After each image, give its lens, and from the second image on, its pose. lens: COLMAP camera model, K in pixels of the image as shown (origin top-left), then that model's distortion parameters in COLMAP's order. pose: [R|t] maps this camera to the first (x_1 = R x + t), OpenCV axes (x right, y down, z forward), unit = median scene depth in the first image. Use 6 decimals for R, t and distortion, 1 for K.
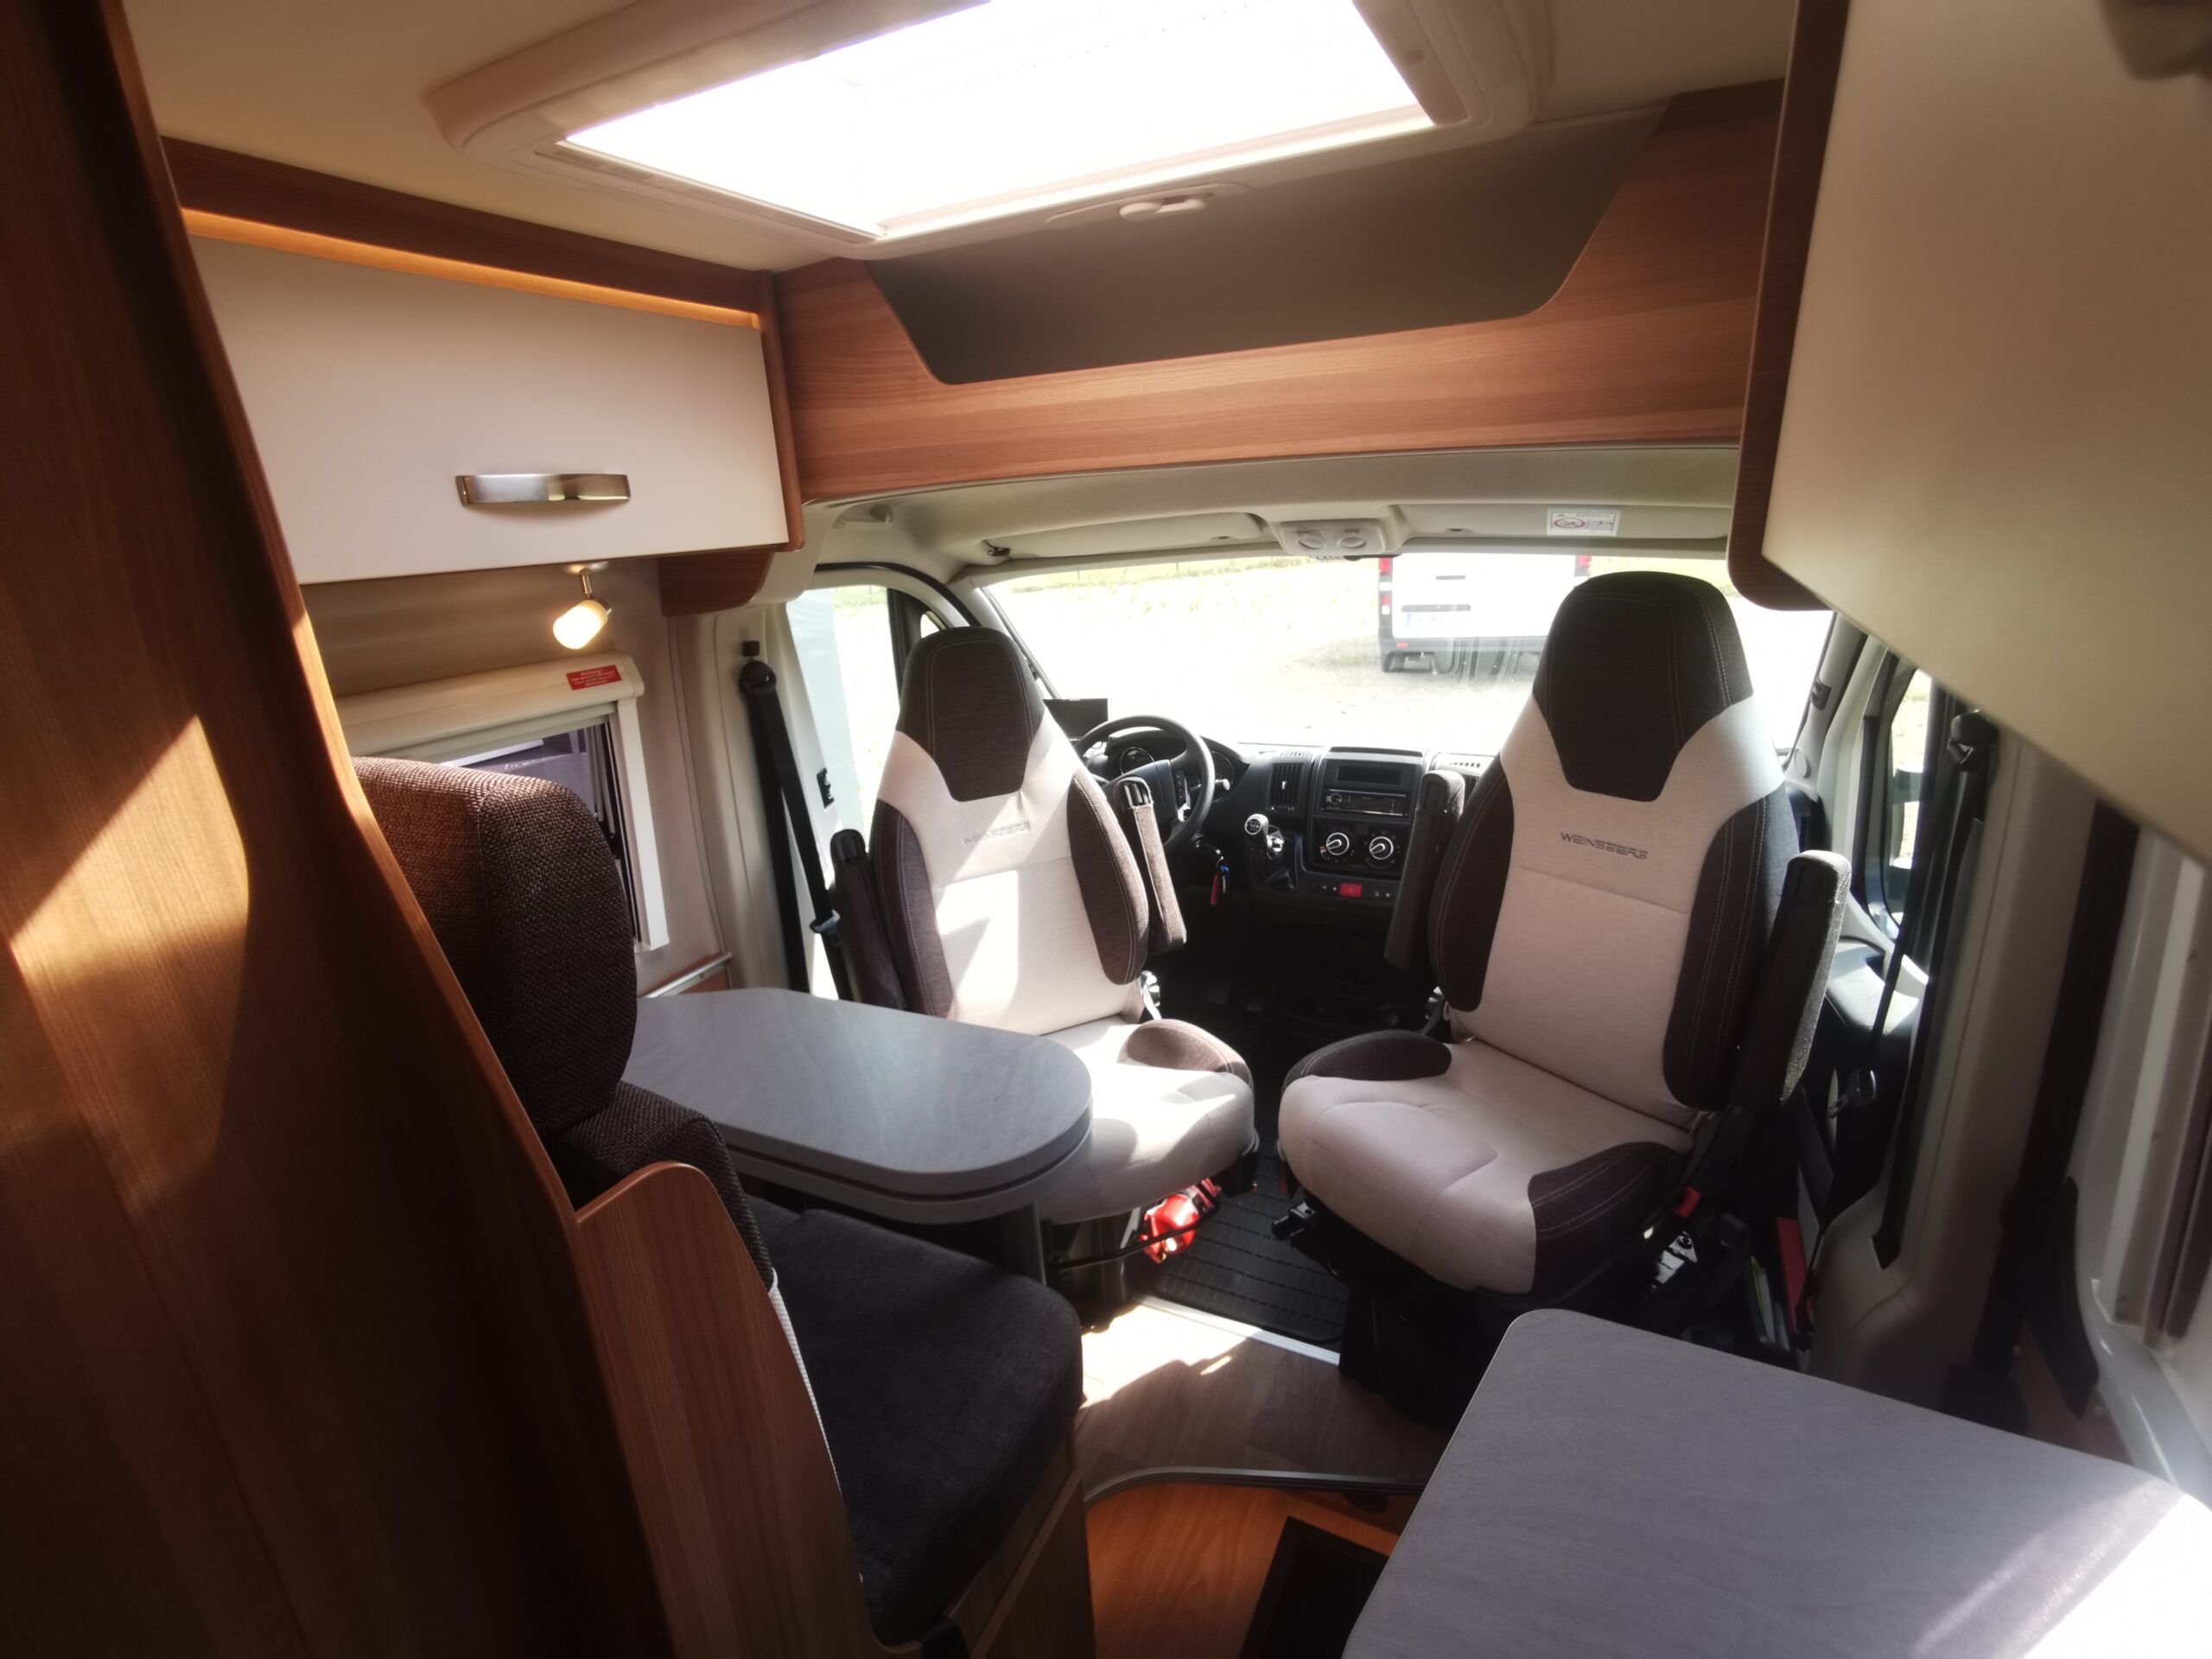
lens RADIAL K [[1016.3, 0, 1091.6], [0, 1016.3, 835.0], [0, 0, 1]] dist [-0.017749, 0.016439]
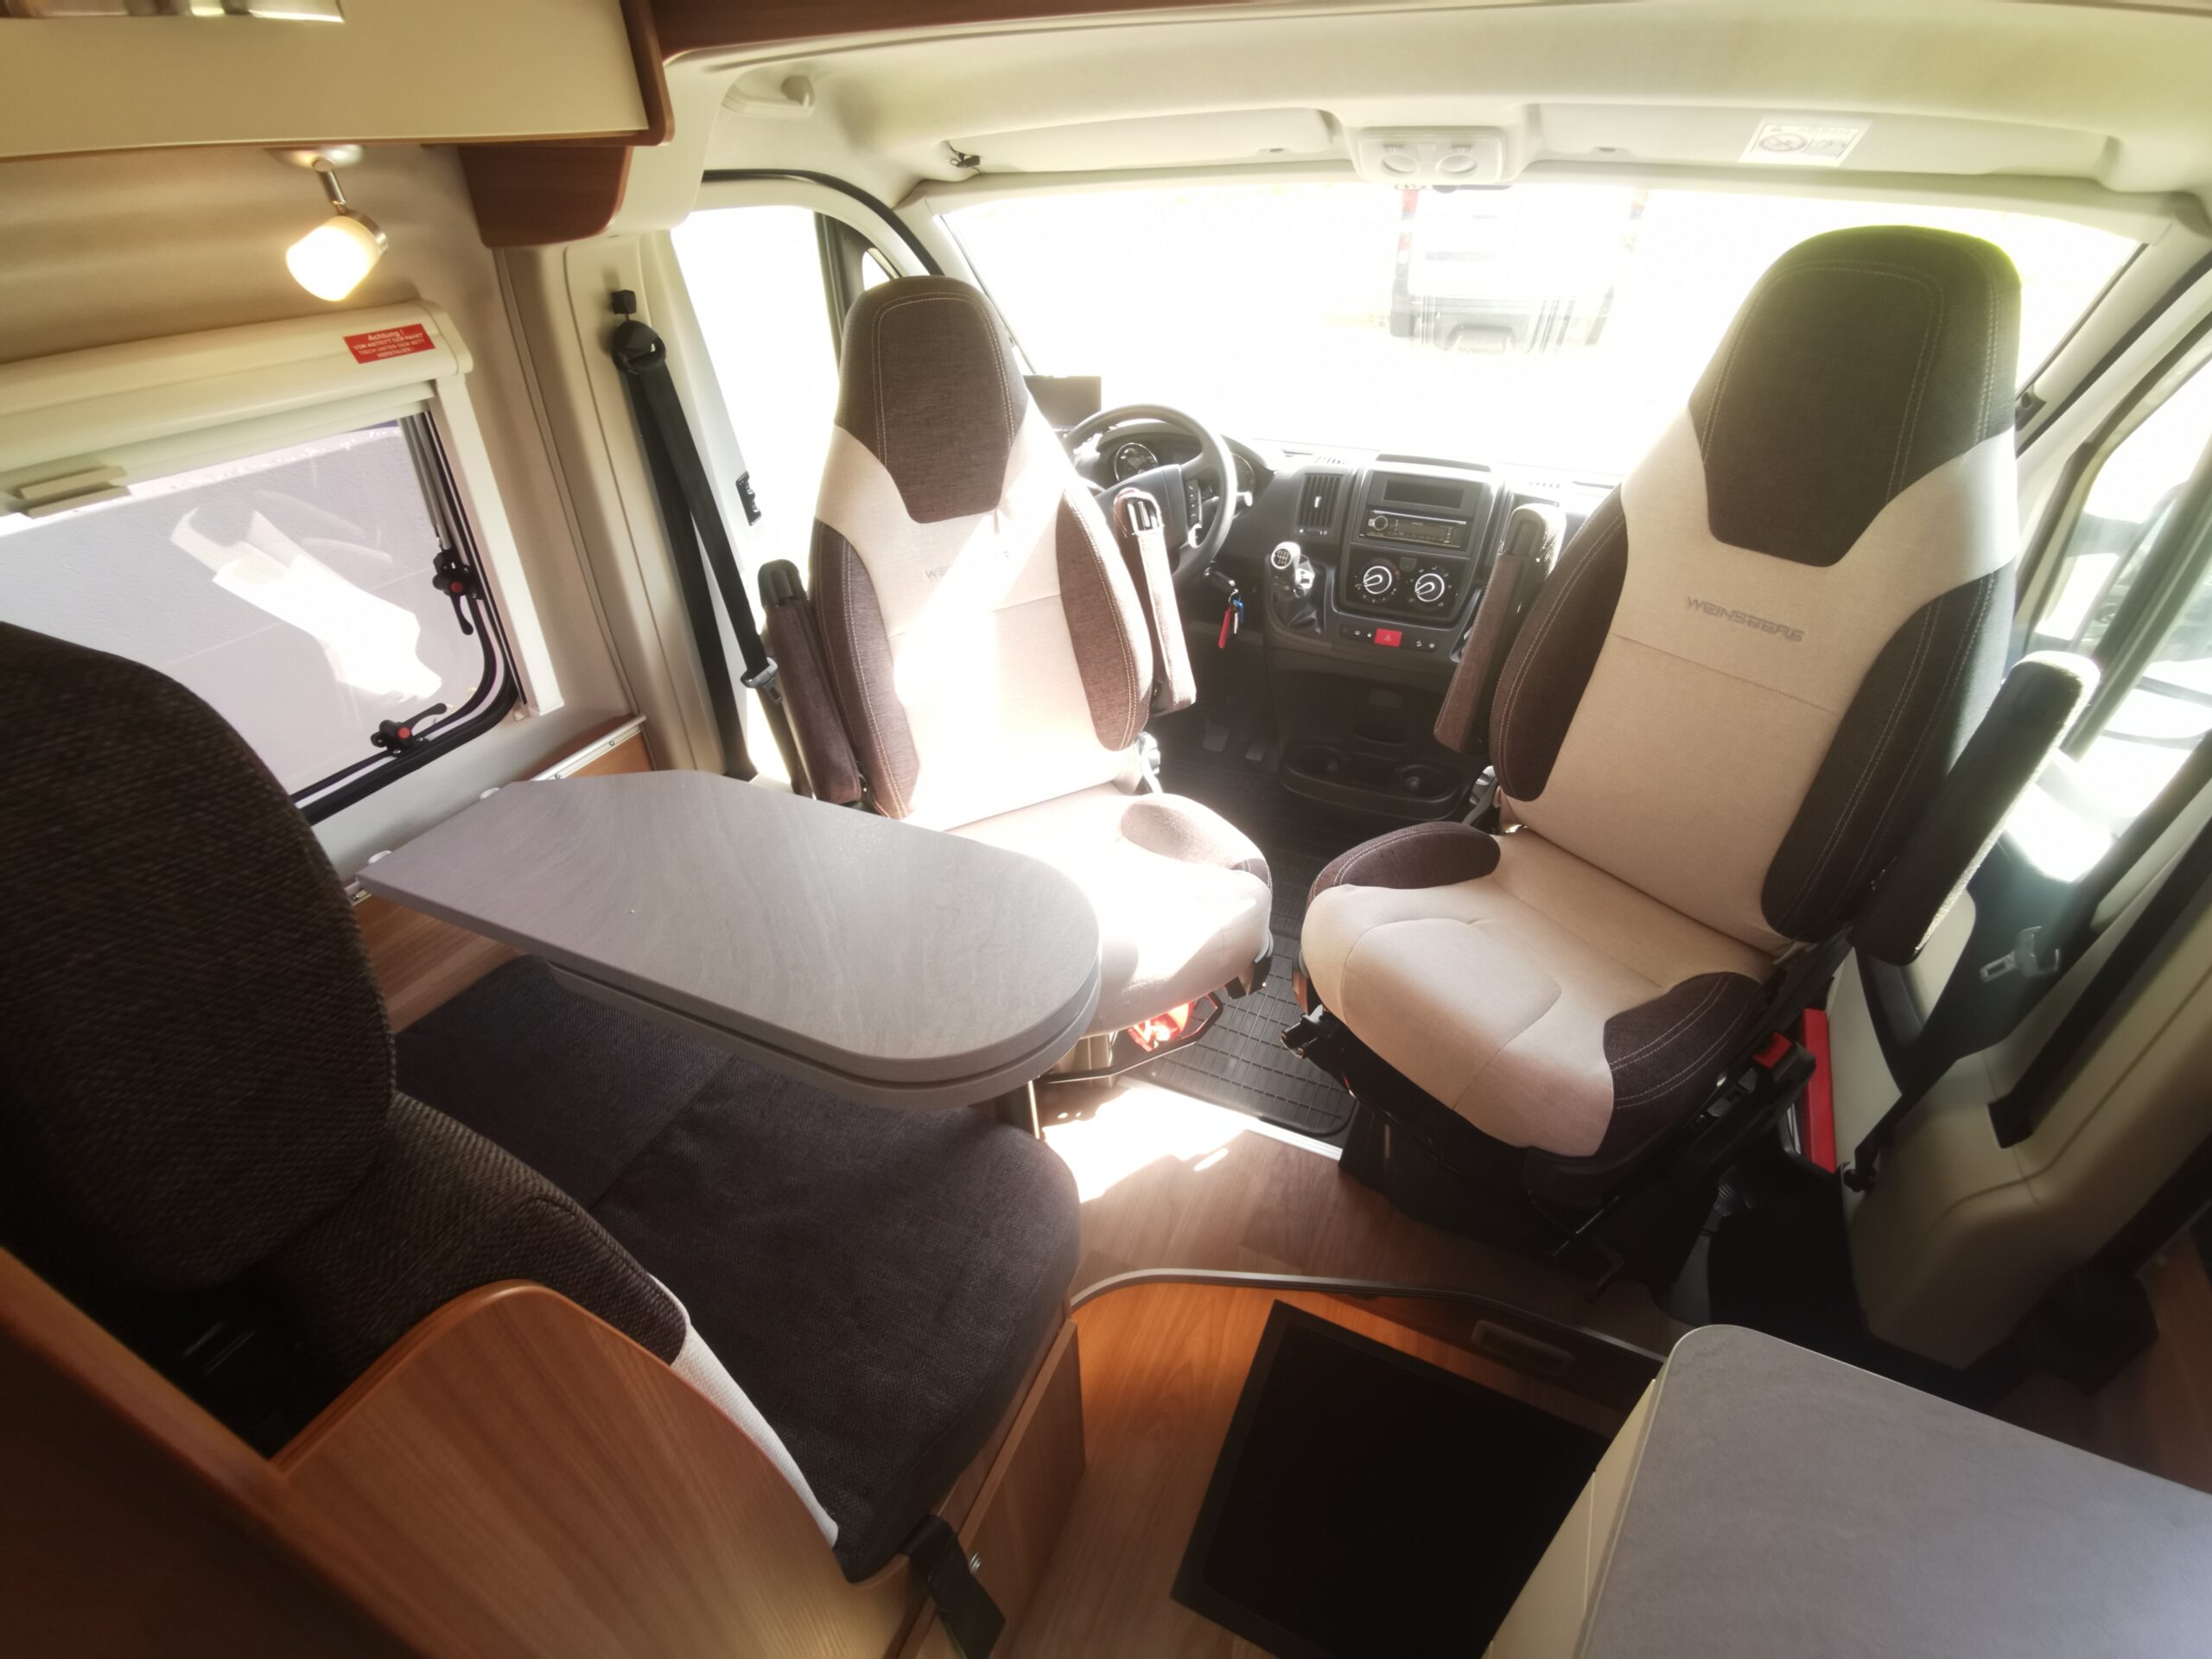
lens RADIAL K [[1016.3, 0, 1091.6], [0, 1016.3, 835.0], [0, 0, 1]] dist [-0.017749, 0.016439]
pose [[0.999129, 0.013672, 0.039422, -0.026137], [-0.025082, 0.951832, 0.305593, -0.047719], [-0.033345, -0.306315, 0.951346, 0.177556]]
